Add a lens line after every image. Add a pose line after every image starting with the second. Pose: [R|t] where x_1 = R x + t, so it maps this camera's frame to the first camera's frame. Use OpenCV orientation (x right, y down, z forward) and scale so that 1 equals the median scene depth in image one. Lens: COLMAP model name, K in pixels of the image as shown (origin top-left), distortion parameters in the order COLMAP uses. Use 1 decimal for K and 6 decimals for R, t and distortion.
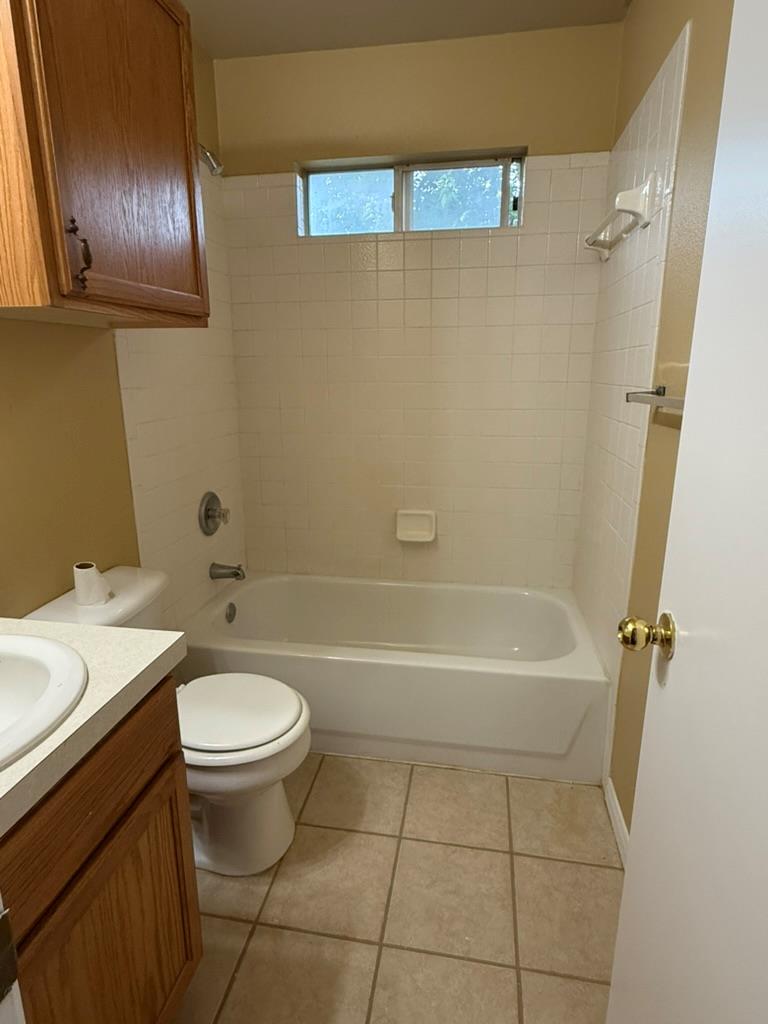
lens RADIAL K [[567.2, 0, 384.6], [0, 567.2, 510.7], [0, 0, 1]] dist [0.001794, -0.002213]
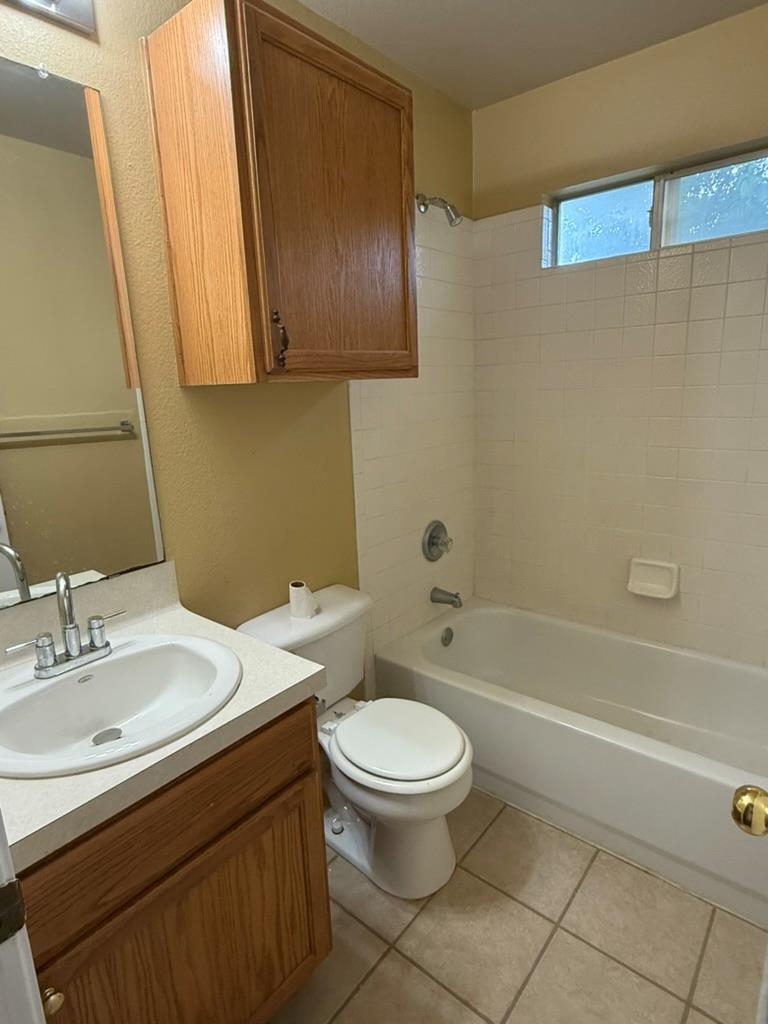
lens RADIAL K [[567.2, 0, 384.4], [0, 567.2, 512.1], [0, 0, 1]] dist [0.001794, -0.002213]
pose [[0.865266, 0.082945, -0.494404, 0.187393], [-0.088245, 0.996018, 0.012660, -0.077363], [0.493485, 0.032675, 0.869140, 0.044142]]
